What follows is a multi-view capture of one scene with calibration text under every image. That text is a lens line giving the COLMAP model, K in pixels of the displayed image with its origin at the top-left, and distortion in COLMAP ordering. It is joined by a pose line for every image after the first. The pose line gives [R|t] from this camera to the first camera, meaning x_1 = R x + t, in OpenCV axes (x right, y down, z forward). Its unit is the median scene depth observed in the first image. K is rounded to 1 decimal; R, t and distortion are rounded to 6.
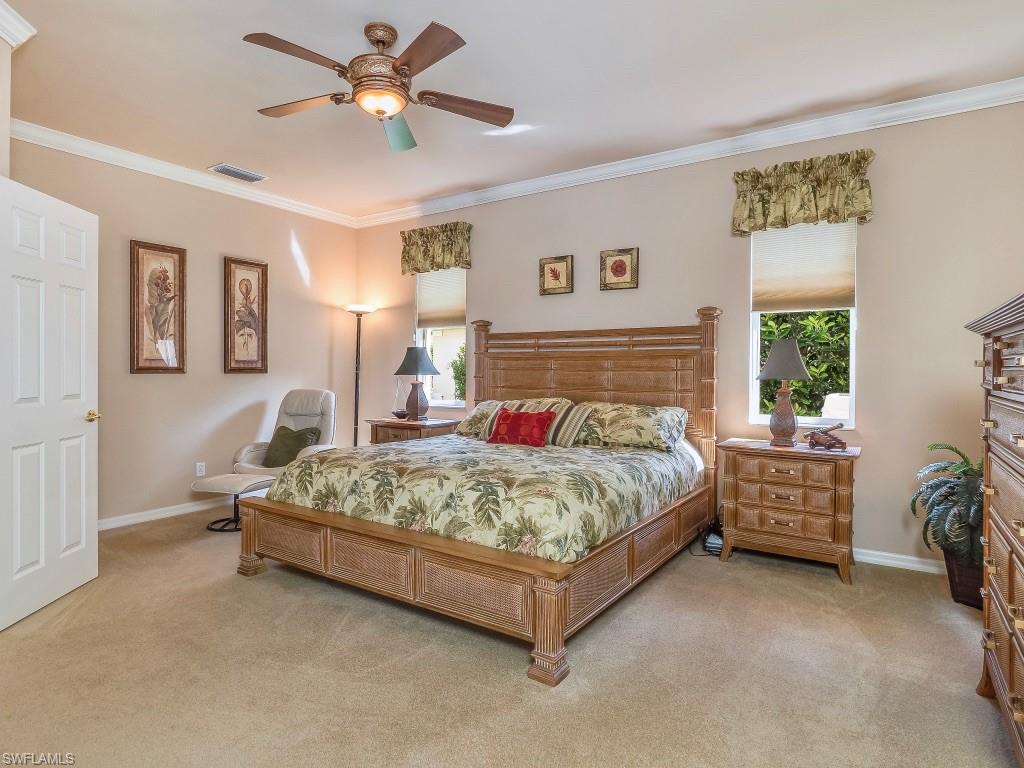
lens RADIAL K [[565.5, 0, 513.3], [0, 565.5, 369.0], [0, 0, 1]] dist [-0.002351, -0.000409]
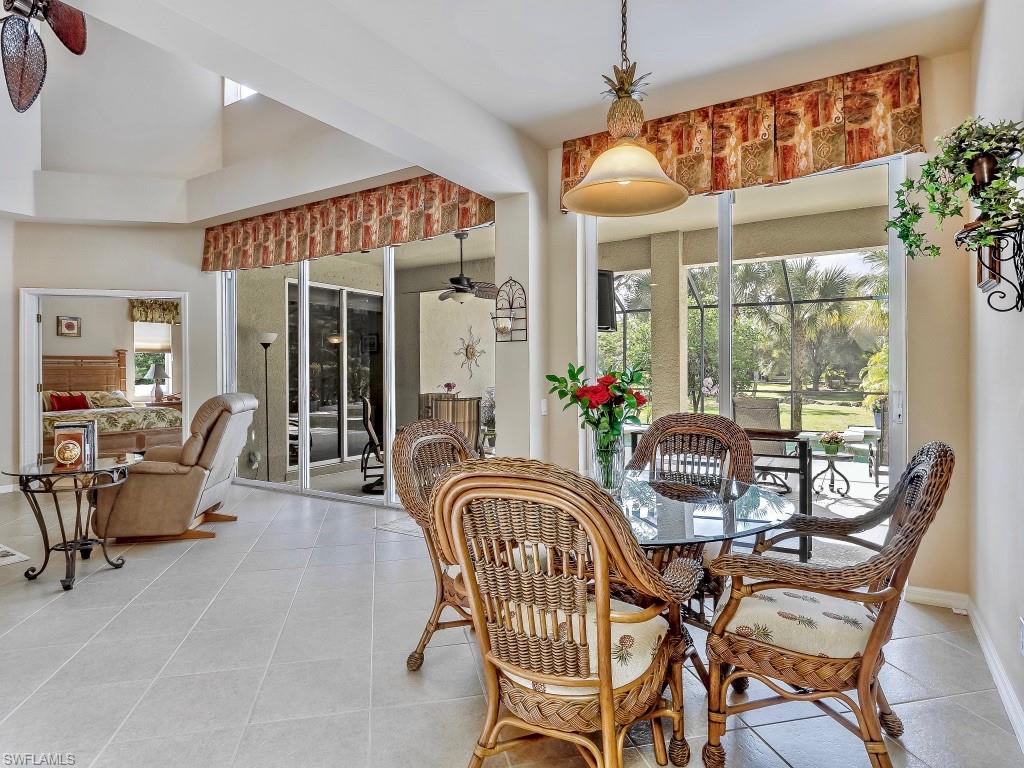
lens RADIAL K [[572.7, 0, 512.9], [0, 572.7, 378.2], [0, 0, 1]] dist [-0.003037, -0.000500]
pose [[-0.034995, -0.013475, 0.999297, -2.105792], [0.007794, 0.999875, 0.013756, -0.006462], [-0.999357, 0.008270, -0.034886, -0.575340]]
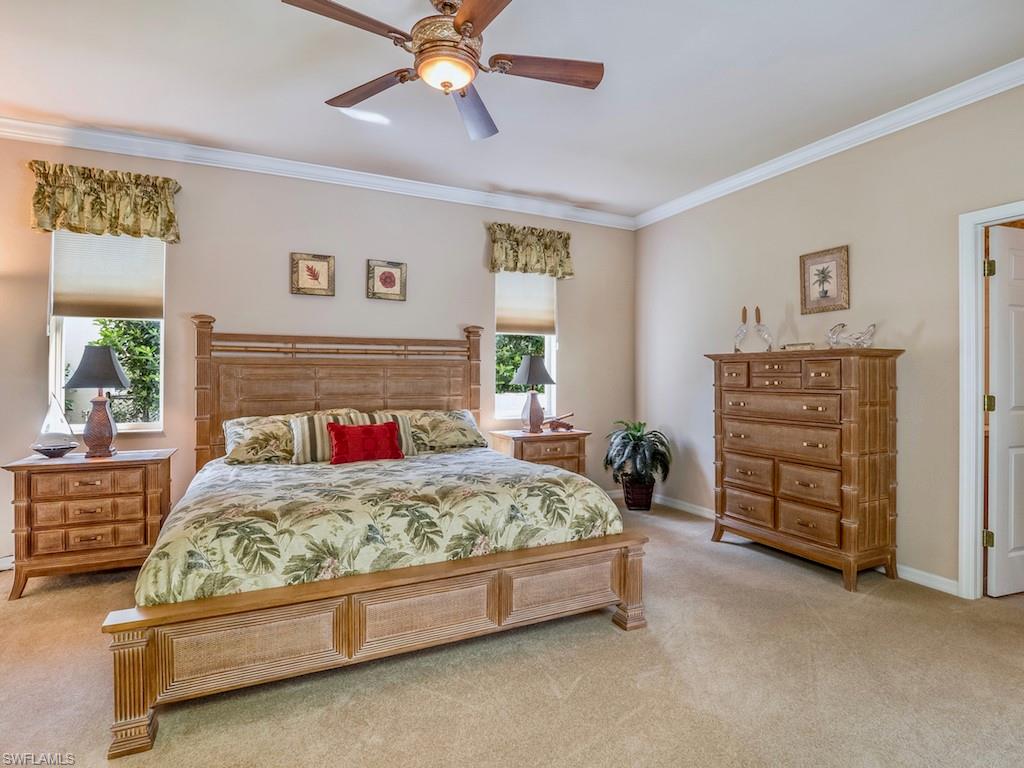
lens RADIAL K [[536.7, 0, 513.0], [0, 536.7, 372.0], [0, 0, 1]] dist [-0.023875, -0.000136]
pose [[0.505946, 0.001949, 0.862563, -0.586858], [0.001167, 0.999995, -0.002945, -0.006750], [-0.862564, 0.002496, 0.505941, 0.334257]]
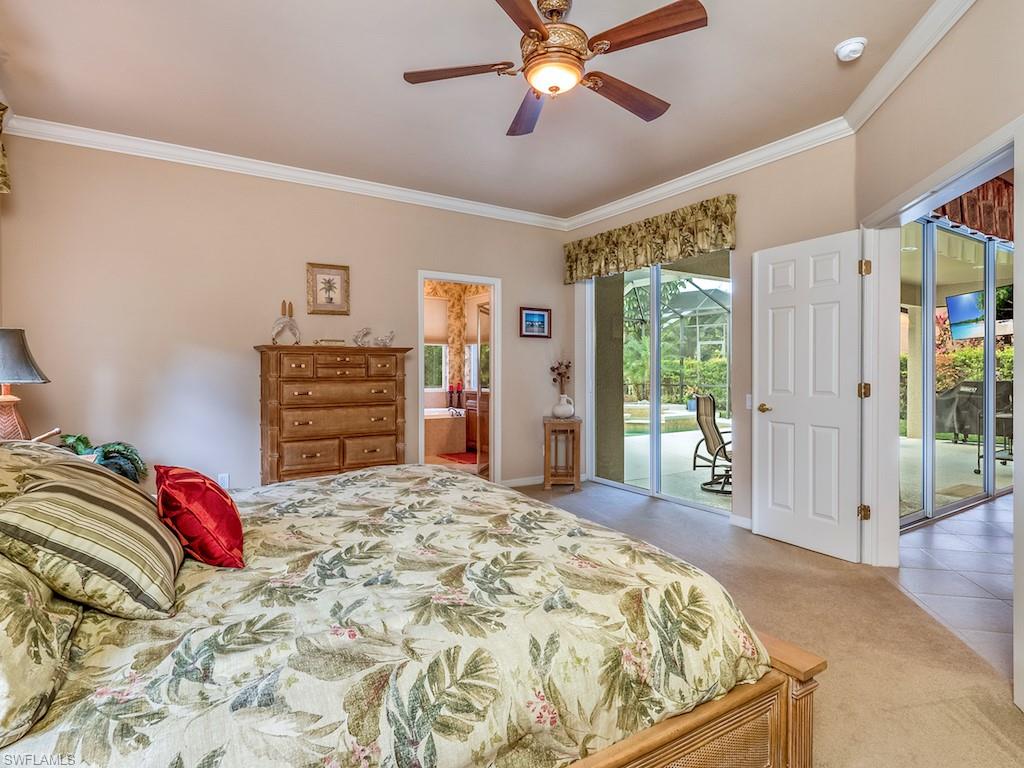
lens RADIAL K [[565.5, 0, 513.3], [0, 565.5, 369.0], [0, 0, 1]] dist [-0.002351, -0.000409]
pose [[-0.919362, -0.003482, 0.393397, -0.359240], [-0.001943, 0.999989, 0.004311, -0.003932], [-0.393407, 0.003199, -0.919359, 1.252545]]
